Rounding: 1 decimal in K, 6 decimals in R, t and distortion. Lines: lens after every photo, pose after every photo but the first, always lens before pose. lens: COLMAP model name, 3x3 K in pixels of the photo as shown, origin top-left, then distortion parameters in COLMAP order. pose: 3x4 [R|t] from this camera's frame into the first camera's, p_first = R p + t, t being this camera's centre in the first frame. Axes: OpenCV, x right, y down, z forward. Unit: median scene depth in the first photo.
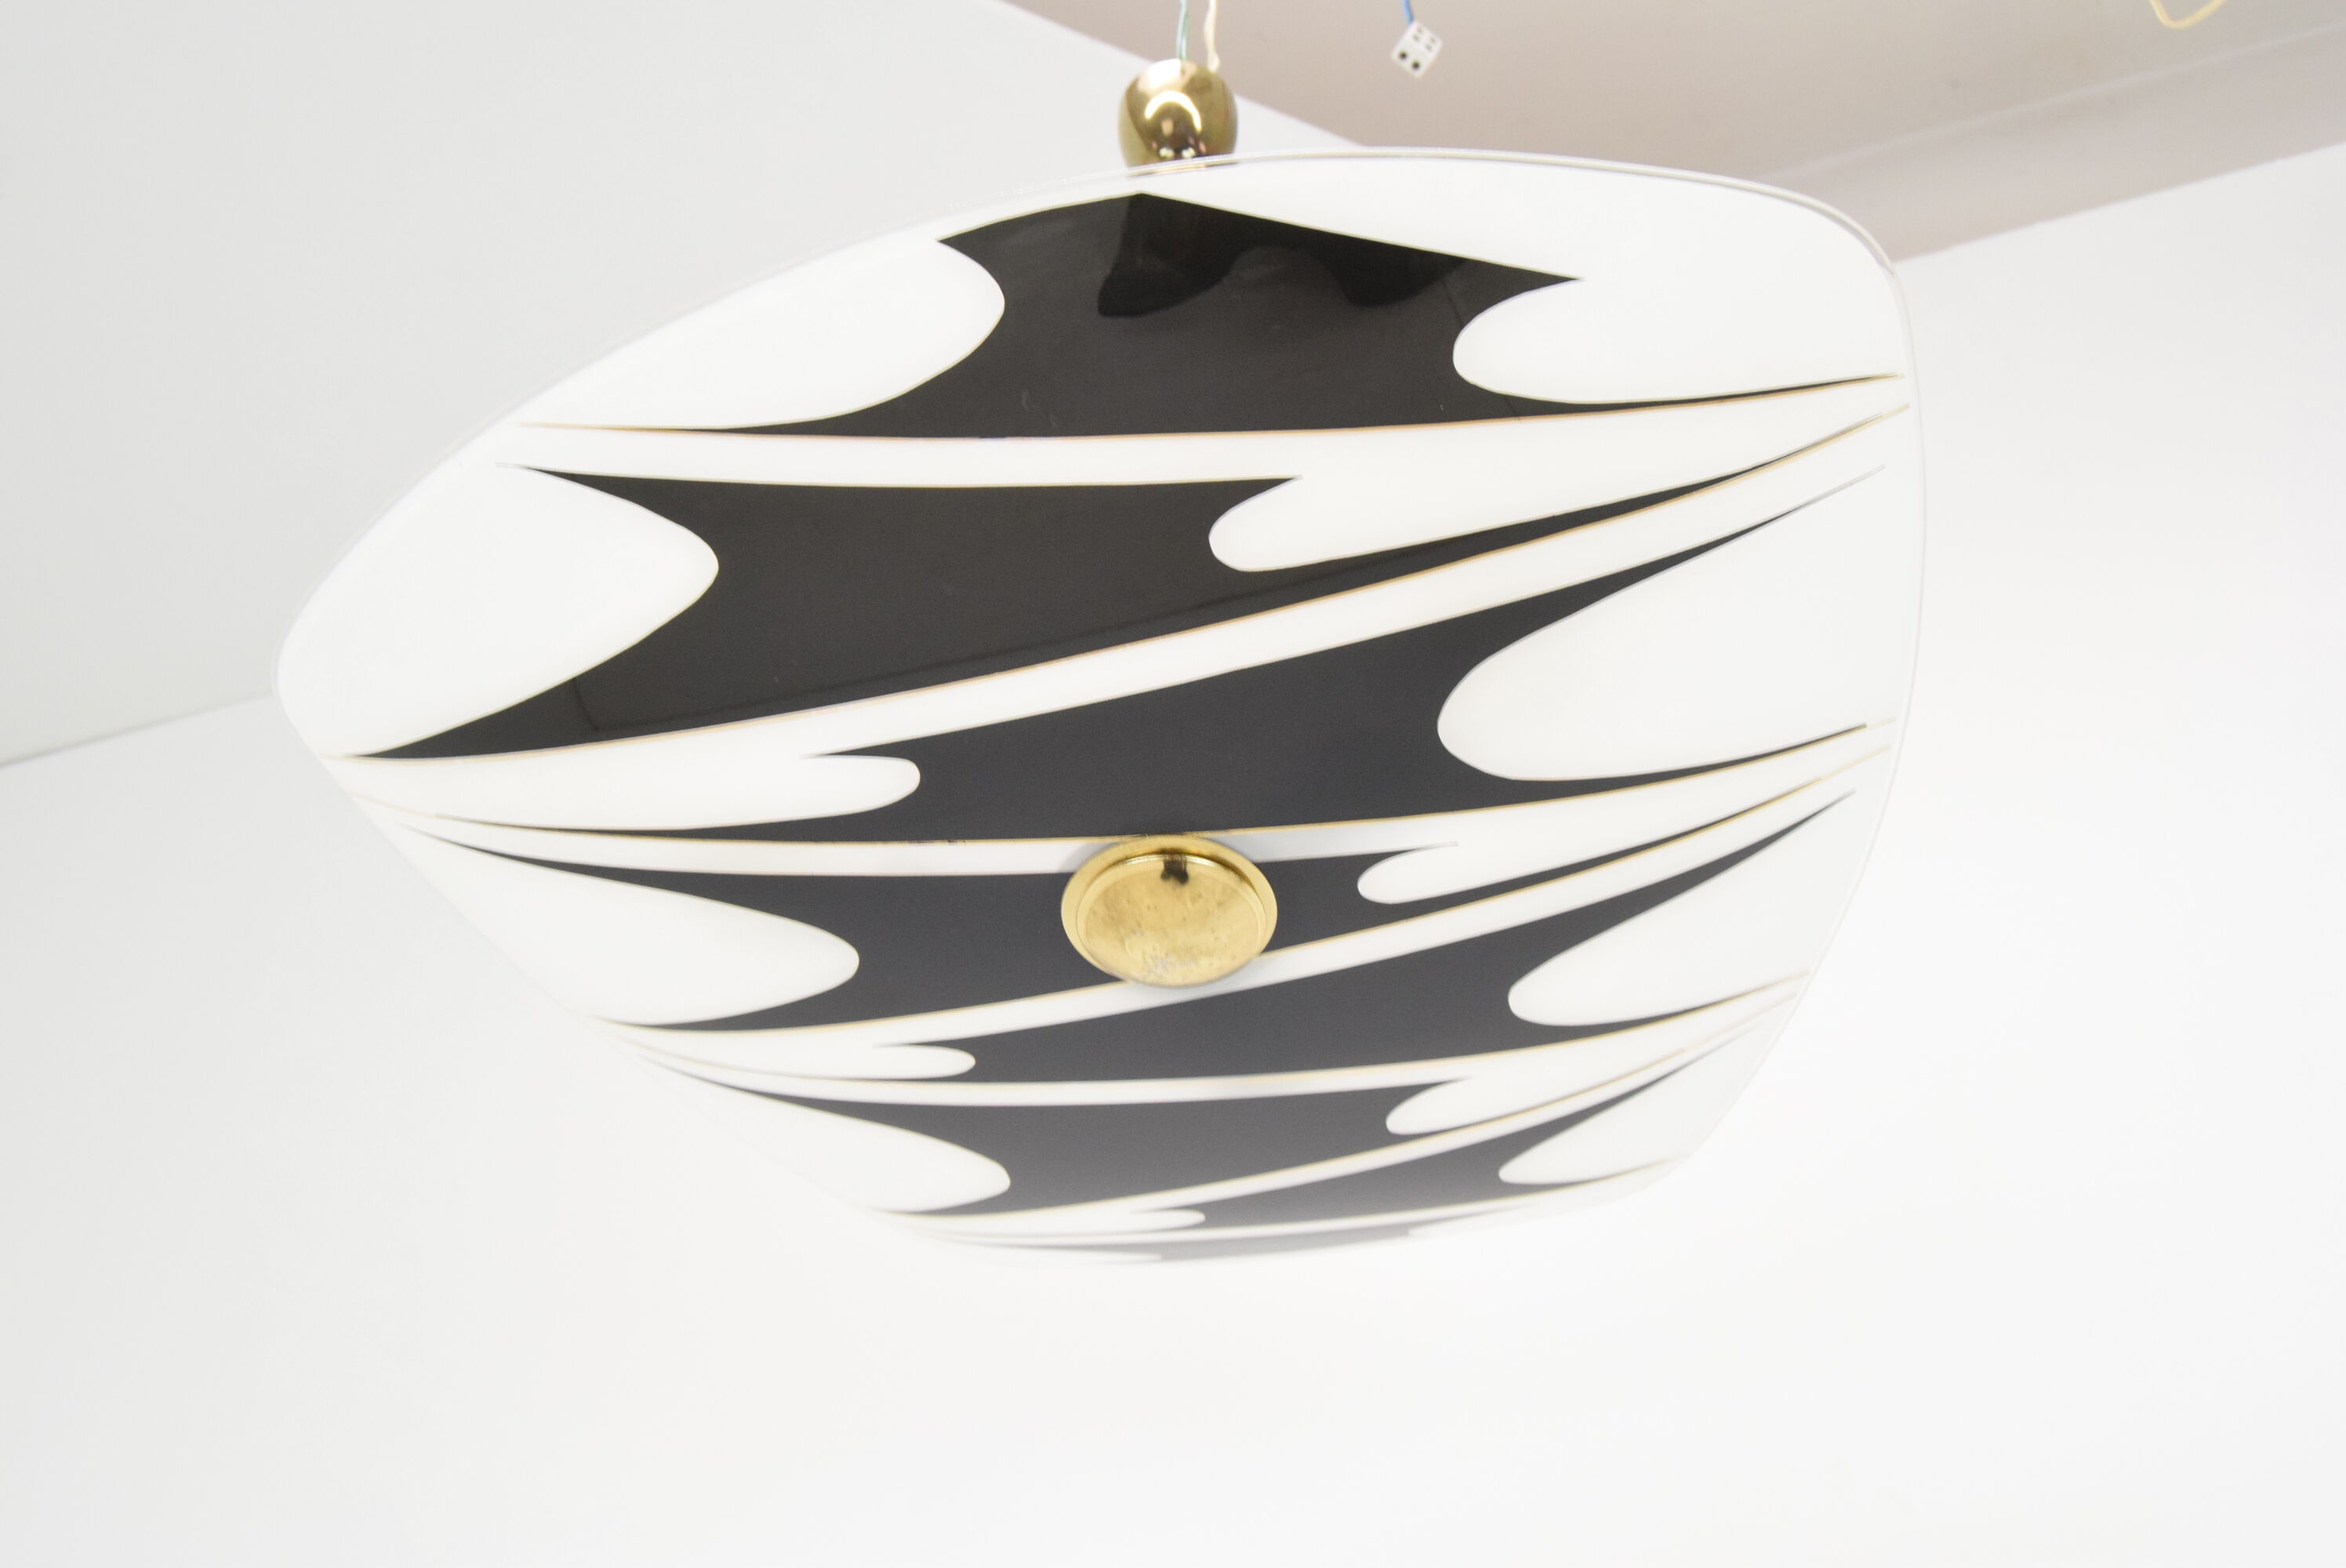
lens RADIAL K [[2142.0, 0, 1155.3], [0, 2142.0, 767.5], [0, 0, 1]] dist [-0.073875, 0.000000]
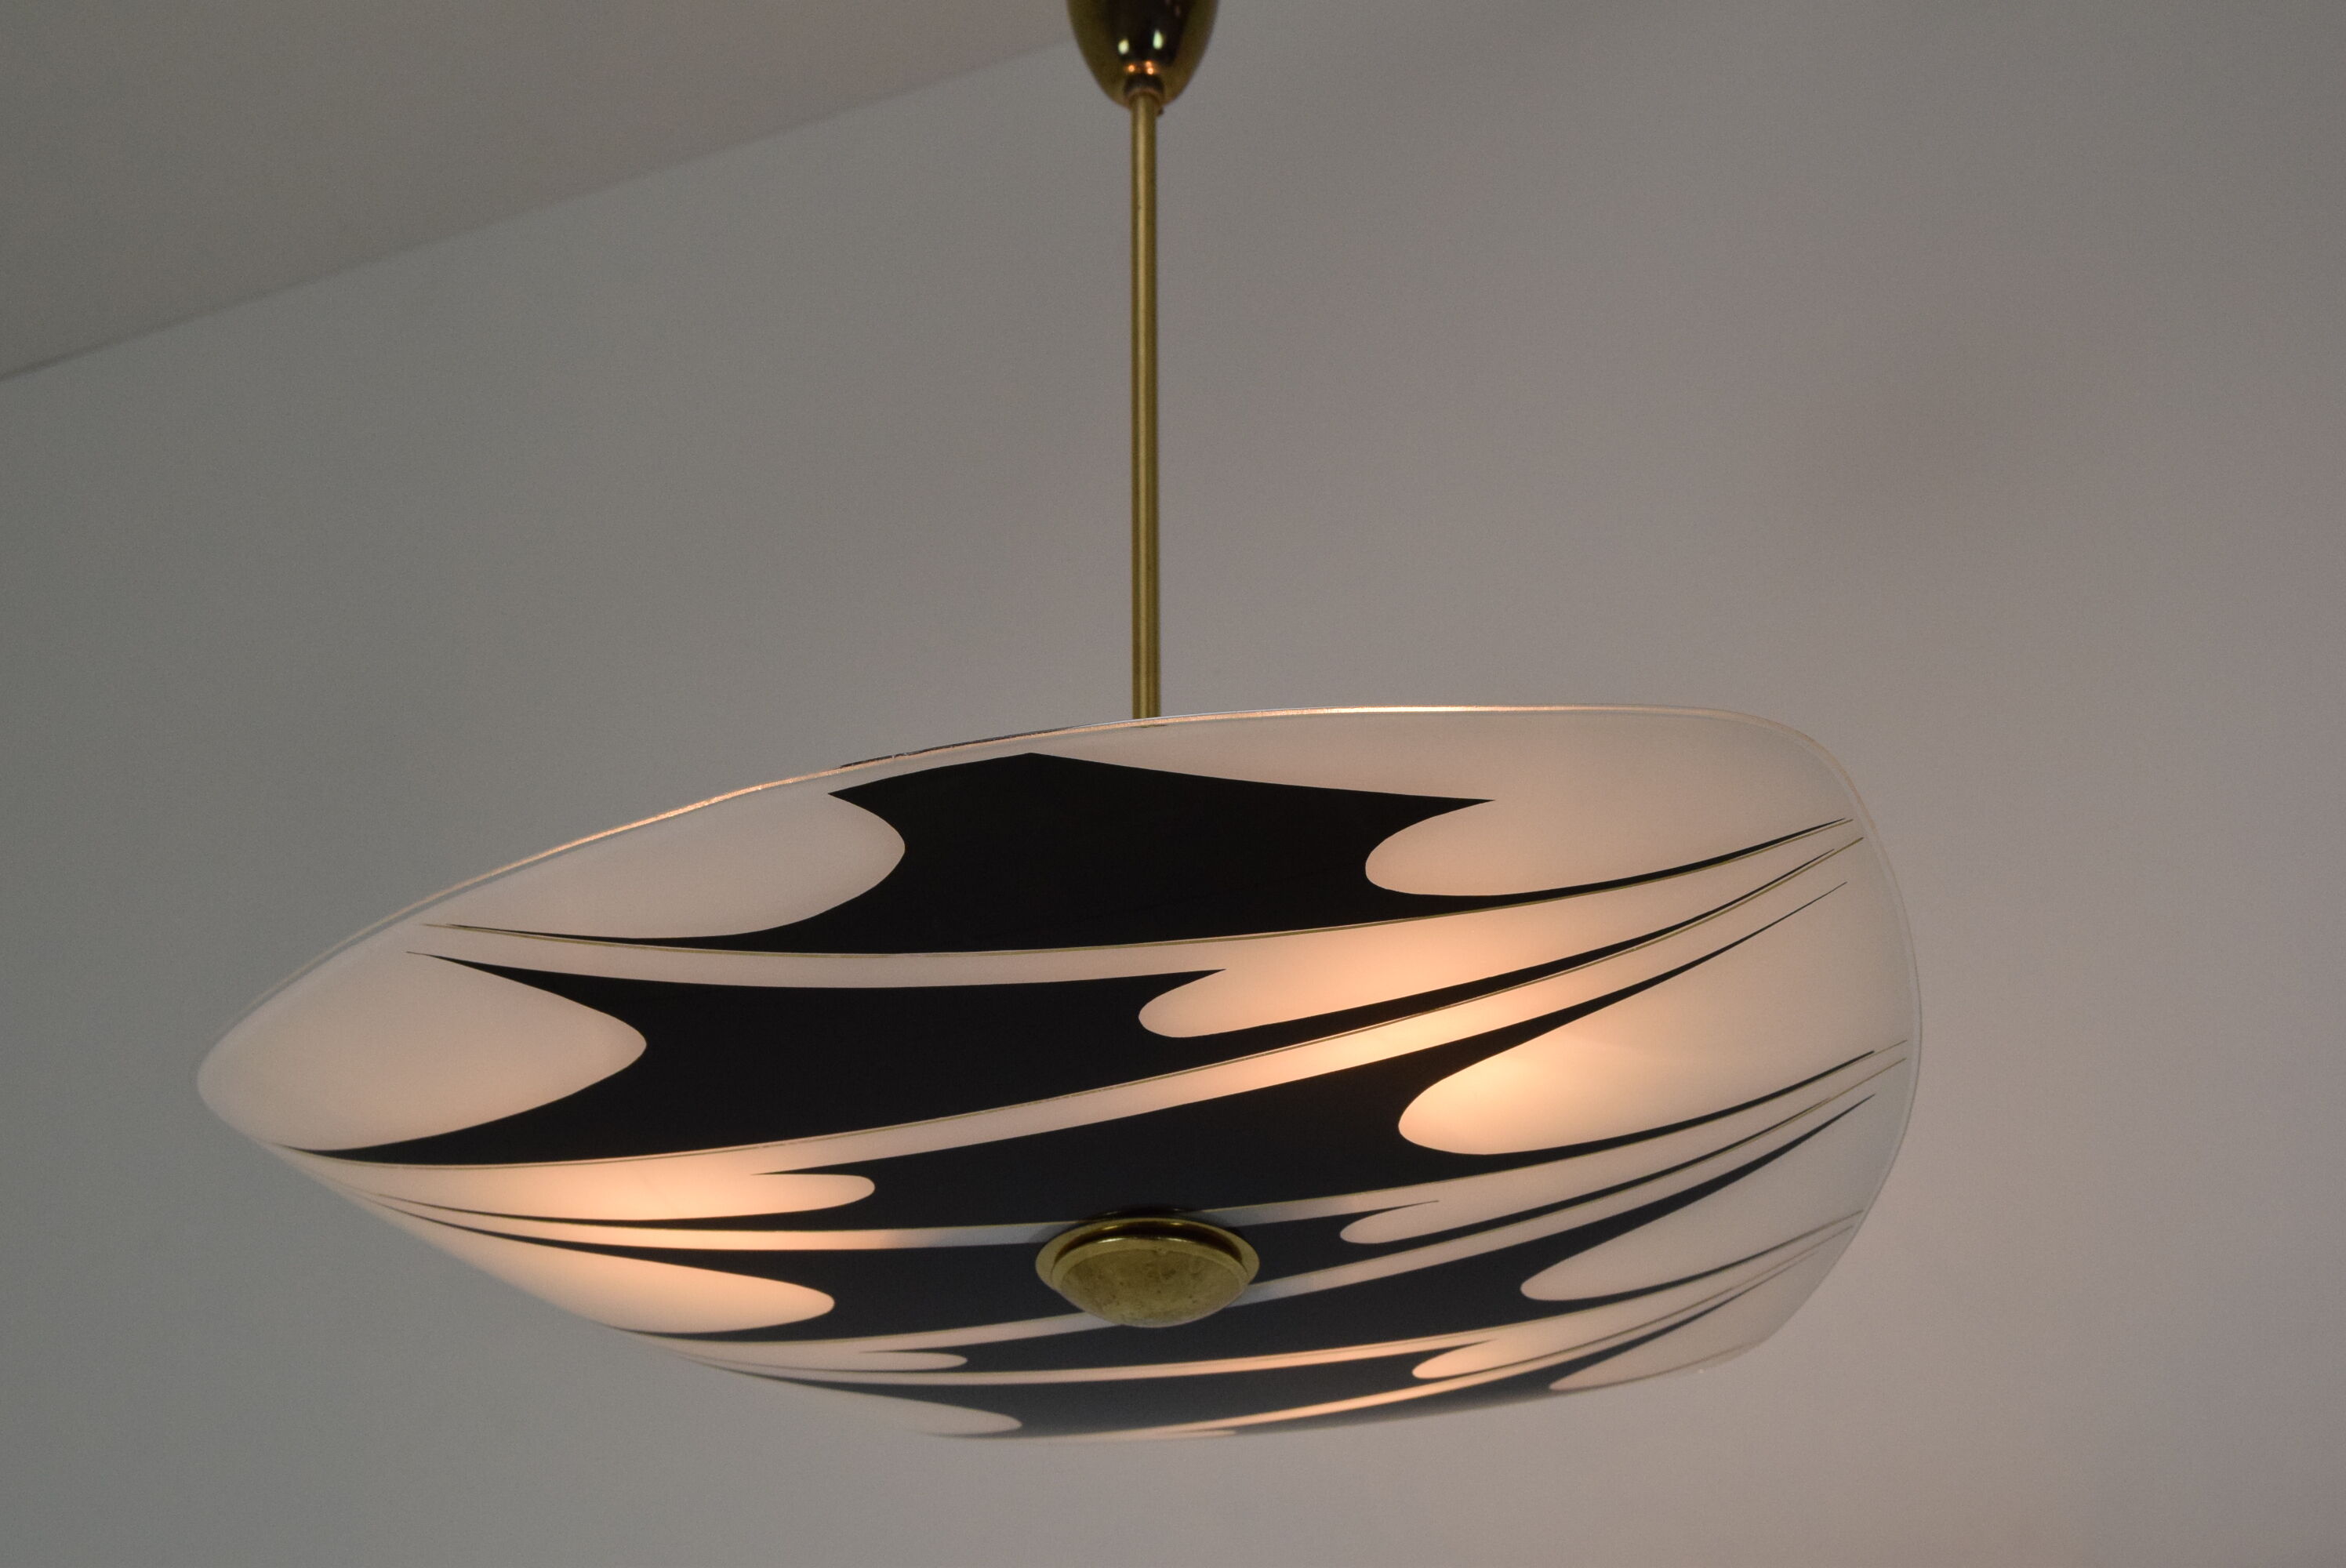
lens RADIAL K [[3486.0, 0, 1169.7], [0, 3486.0, 788.2], [0, 0, 1]] dist [-0.082881, 0.000000]
pose [[0.996002, -0.060892, -0.065368, 0.135136], [0.076456, 0.959493, 0.271159, -0.575046], [0.046209, -0.275072, 0.960312, -0.452852]]
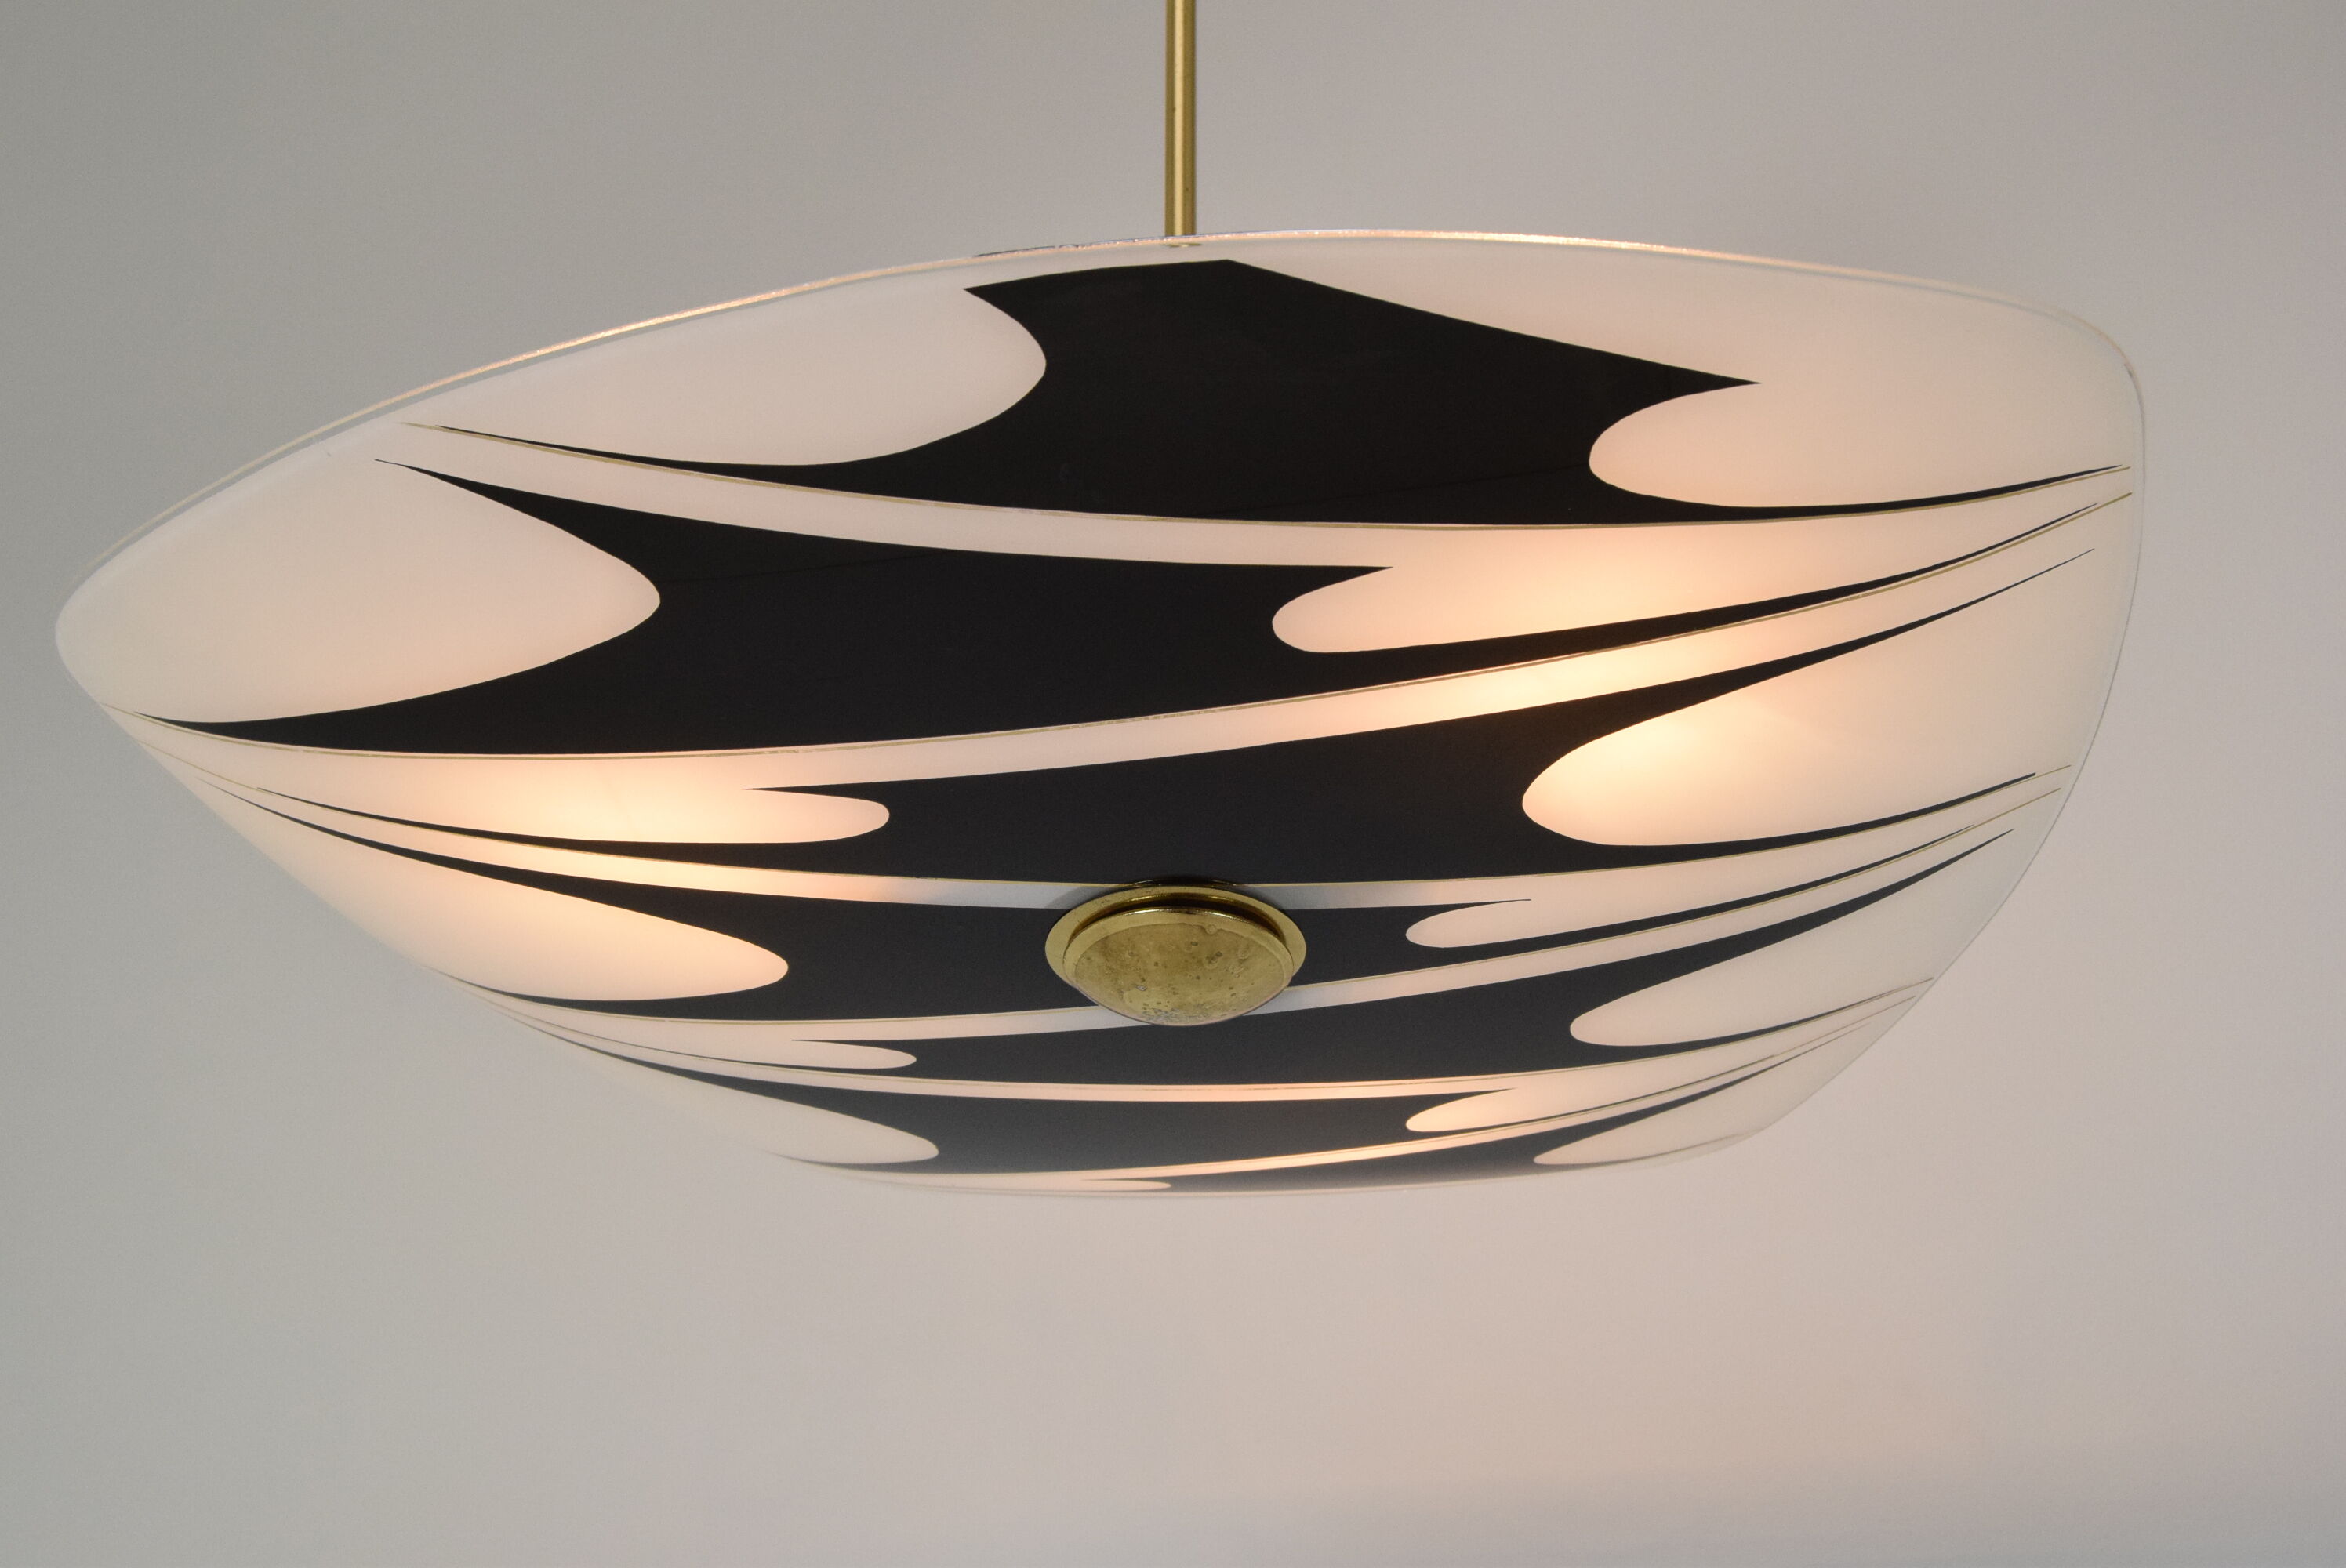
lens RADIAL K [[3365.4, 0, 1167.8], [0, 3365.4, 769.6], [0, 0, 1]] dist [-0.074564, 0.000000]
pose [[0.996654, 0.037875, 0.072432, -0.095380], [-0.056680, 0.958738, 0.278585, -0.367994], [-0.058892, -0.281758, 0.957676, -0.224311]]
